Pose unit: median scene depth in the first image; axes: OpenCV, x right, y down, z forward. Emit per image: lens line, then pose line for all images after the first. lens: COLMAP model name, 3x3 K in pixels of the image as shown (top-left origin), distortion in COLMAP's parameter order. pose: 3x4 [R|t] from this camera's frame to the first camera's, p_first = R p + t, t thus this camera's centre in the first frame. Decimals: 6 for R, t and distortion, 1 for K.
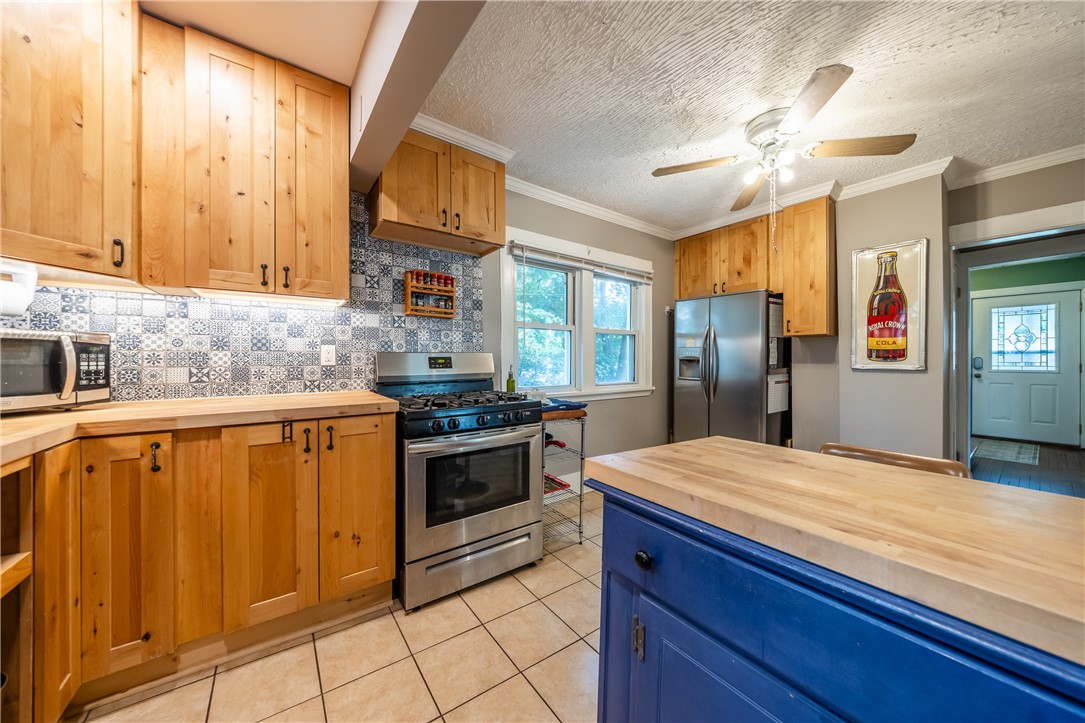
lens RADIAL K [[376.5, 0, 543.8], [0, 376.5, 357.2], [0, 0, 1]] dist [-0.002260, -0.000176]
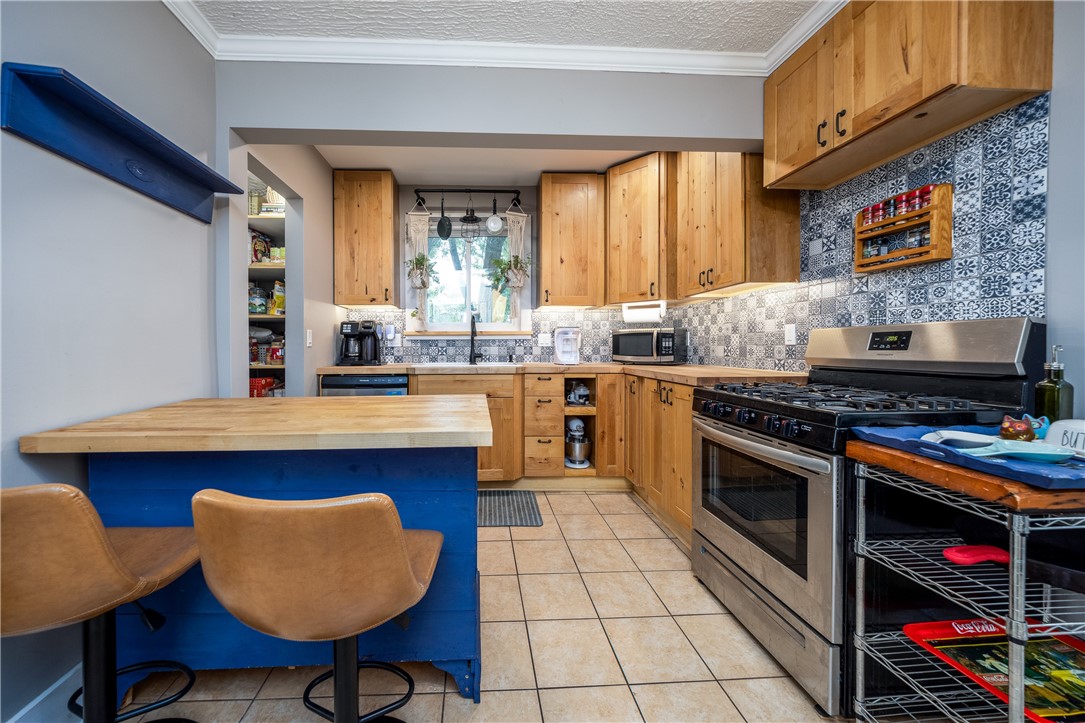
lens RADIAL K [[384.8, 0, 497.2], [0, 384.8, 350.2], [0, 0, 1]] dist [0.019042, -0.000050]
pose [[-0.554763, 0.009955, -0.831949, 0.679738], [0.008681, 0.999943, 0.006176, 0.022147], [0.831963, -0.003796, -0.554818, 0.901048]]
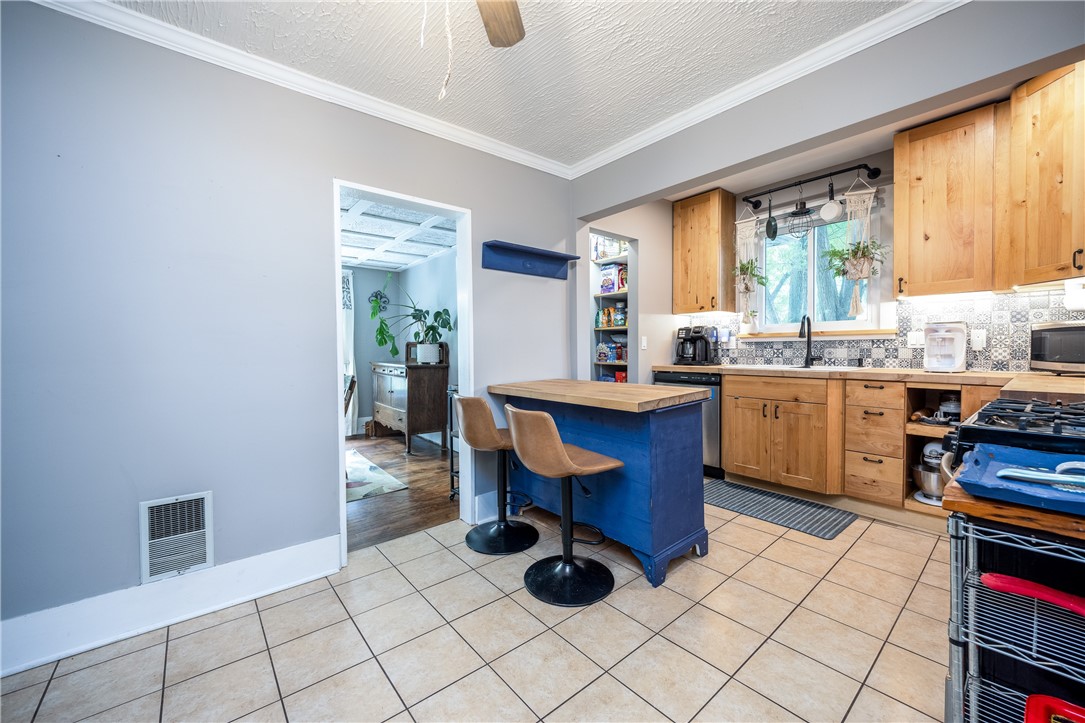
lens RADIAL K [[427.5, 0, 542.5], [0, 427.5, 361.5], [0, 0, 1]] dist [-0.001507, -0.000416]
pose [[-0.998019, 0.009468, -0.062194, 0.530114], [0.008060, 0.999707, 0.022840, 0.020262], [0.062392, 0.022294, -0.997803, 1.473867]]
